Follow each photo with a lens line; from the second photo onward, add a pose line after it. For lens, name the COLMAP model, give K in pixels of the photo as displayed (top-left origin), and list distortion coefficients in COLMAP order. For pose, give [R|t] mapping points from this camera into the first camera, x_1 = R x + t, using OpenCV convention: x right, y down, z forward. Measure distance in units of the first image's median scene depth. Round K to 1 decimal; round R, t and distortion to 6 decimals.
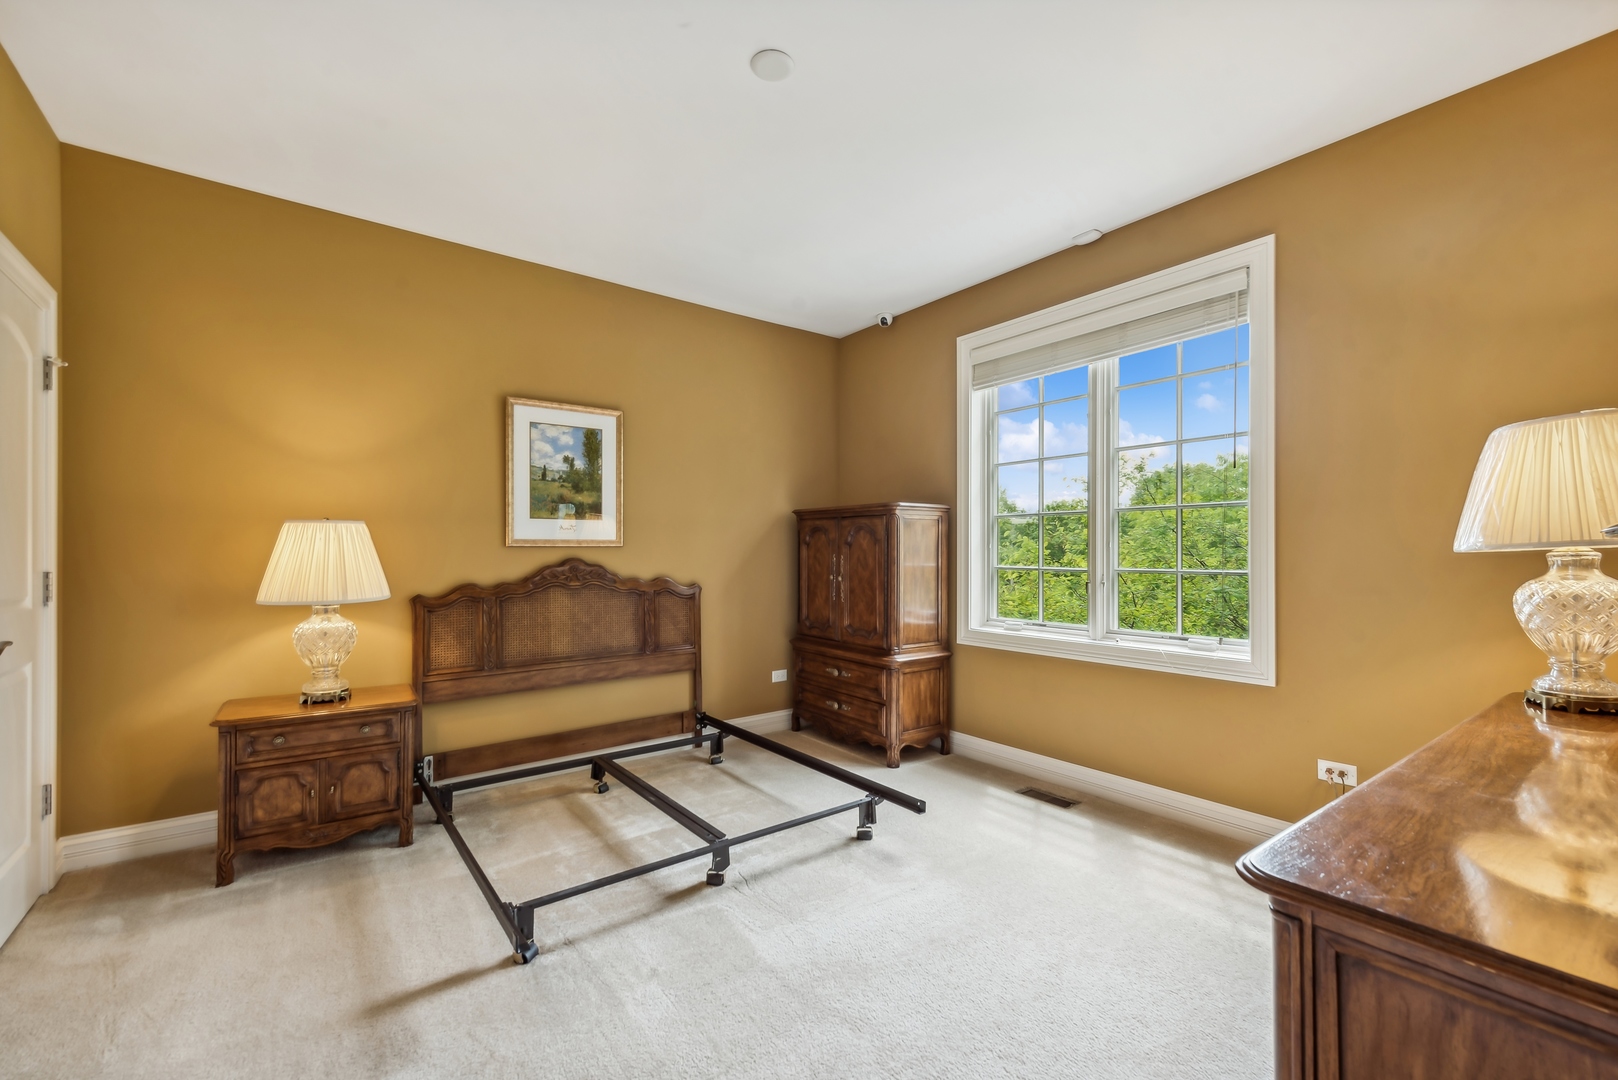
lens RADIAL K [[686.0, 0, 808.7], [0, 686.0, 547.5], [0, 0, 1]] dist [0.013302, -0.002524]
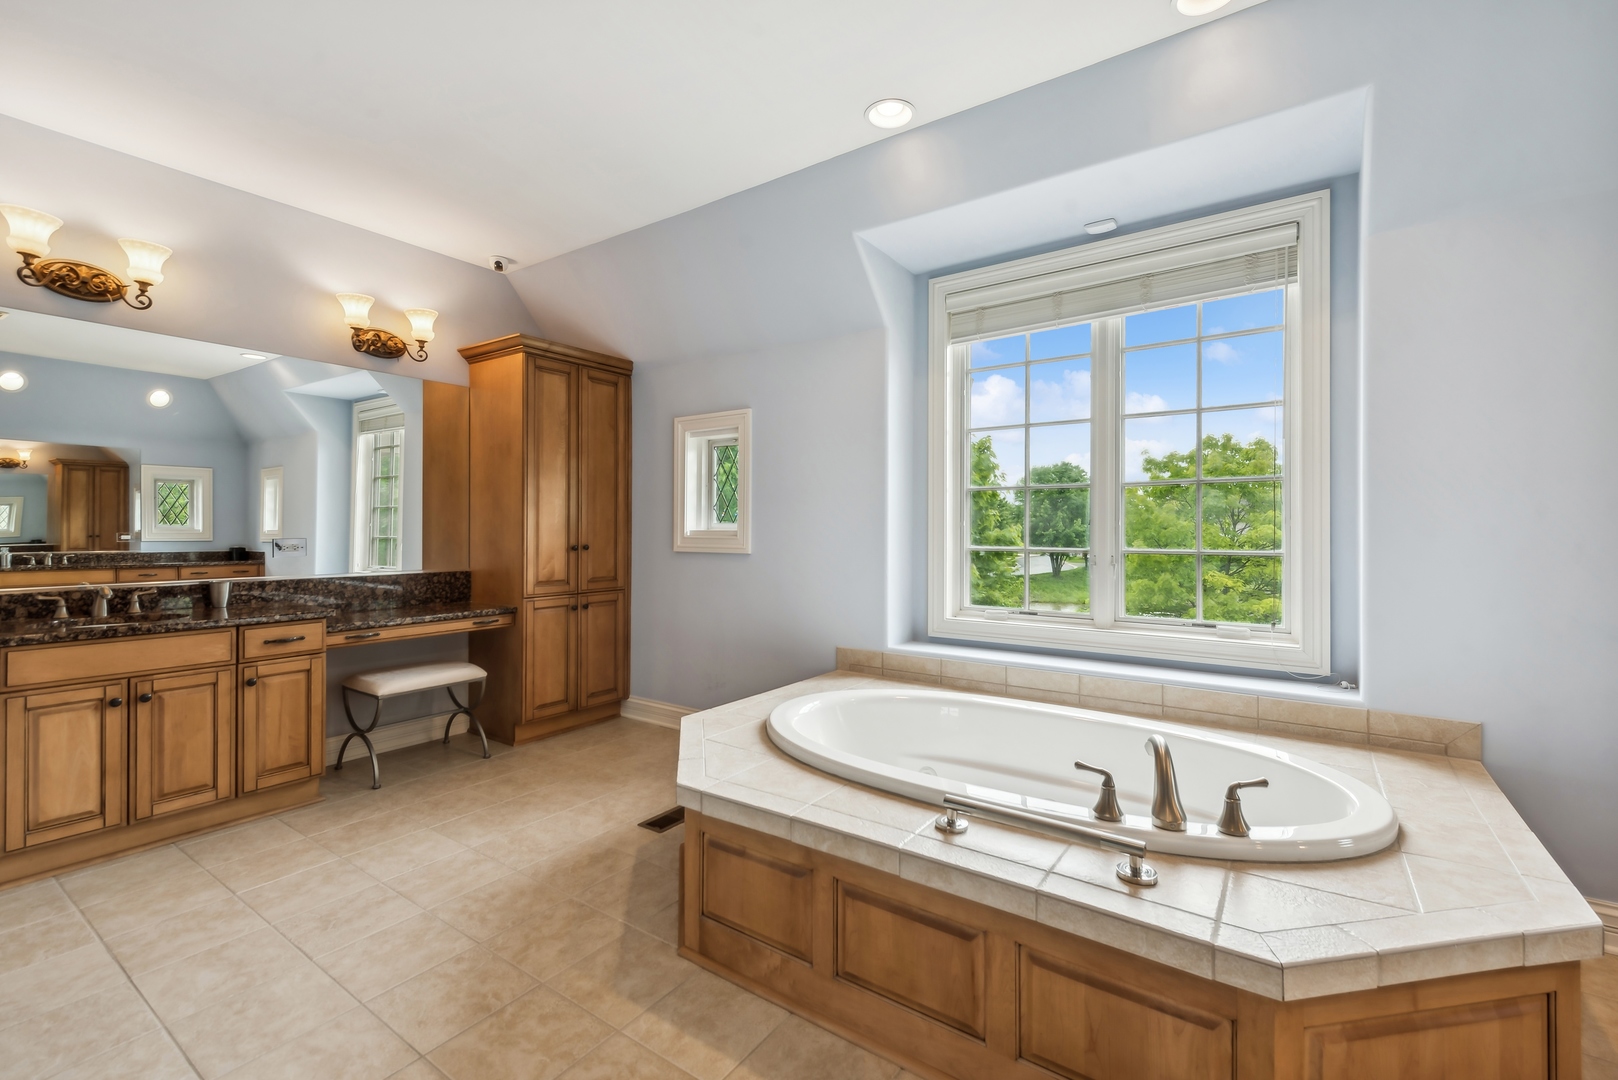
lens RADIAL K [[686.0, 0, 815.4], [0, 686.0, 530.0], [0, 0, 1]] dist [0.013302, -0.002524]
pose [[0.948862, 0.006532, 0.315622, -0.223463], [-0.008362, 0.999955, 0.004442, 0.005729], [-0.315579, -0.006854, 0.948874, 0.275898]]
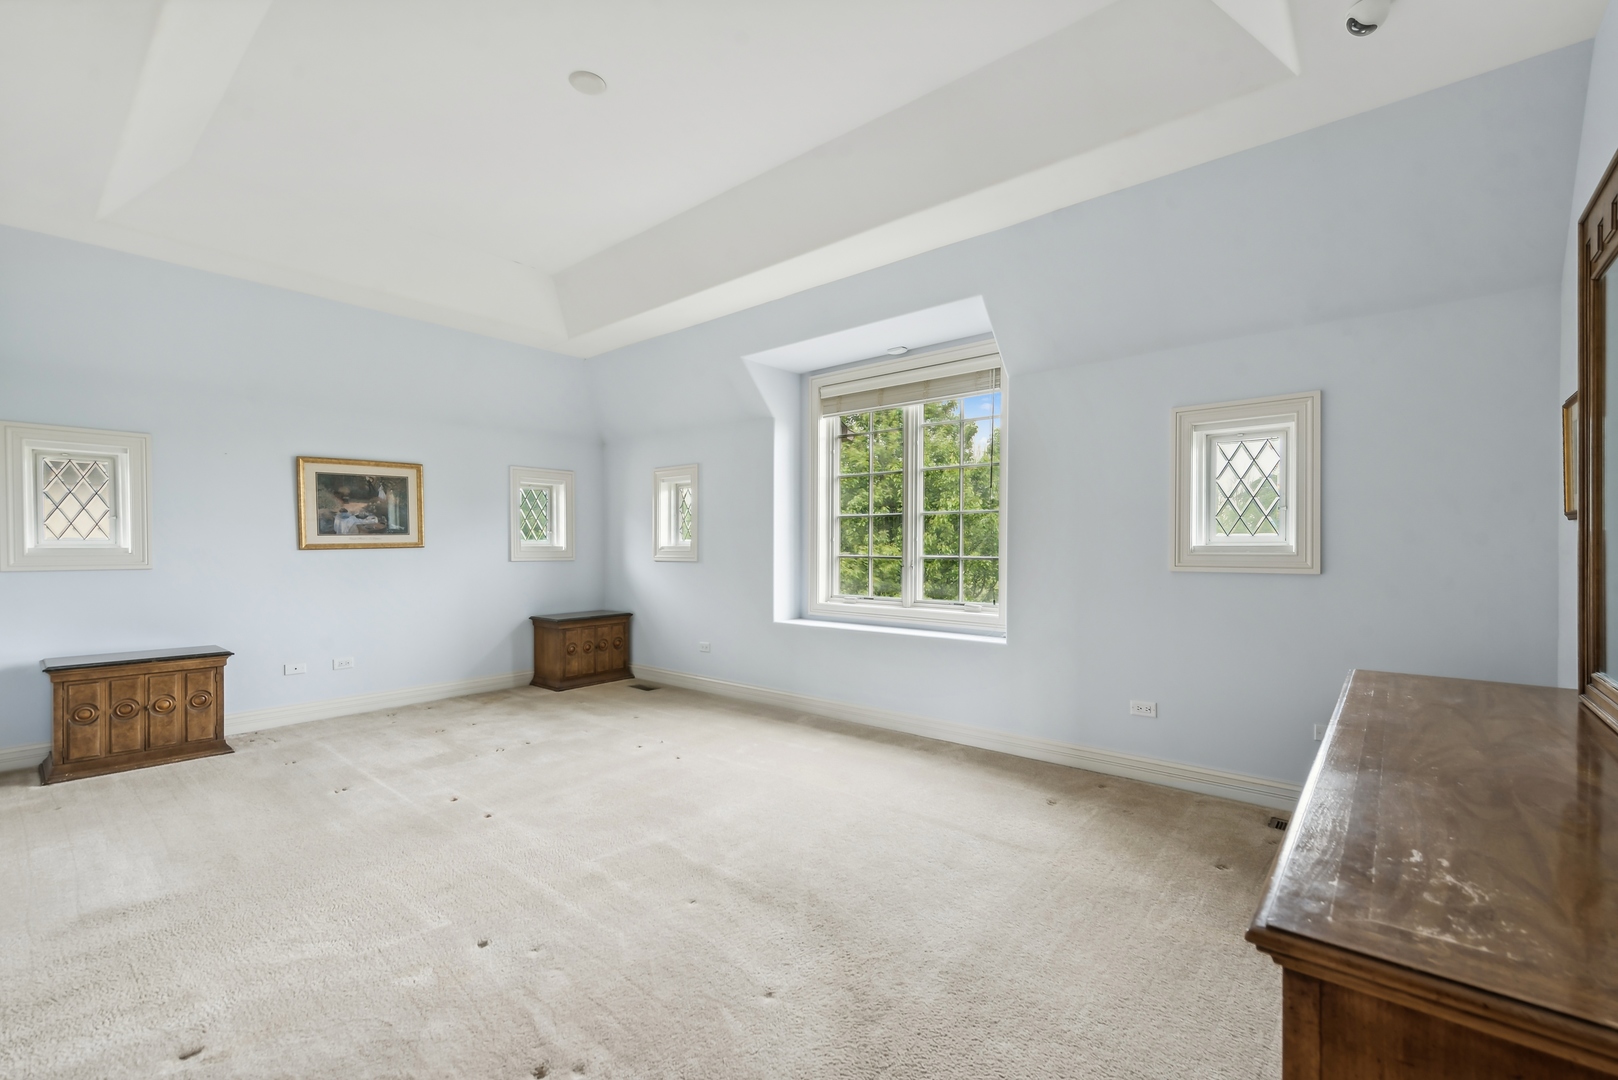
lens RADIAL K [[686.0, 0, 812.2], [0, 686.0, 548.5], [0, 0, 1]] dist [0.013302, -0.002524]
pose [[0.972630, -0.004128, 0.232324, -0.090649], [0.000407, 0.999871, 0.016065, -0.006883], [-0.232361, -0.015530, 0.972506, -0.301553]]
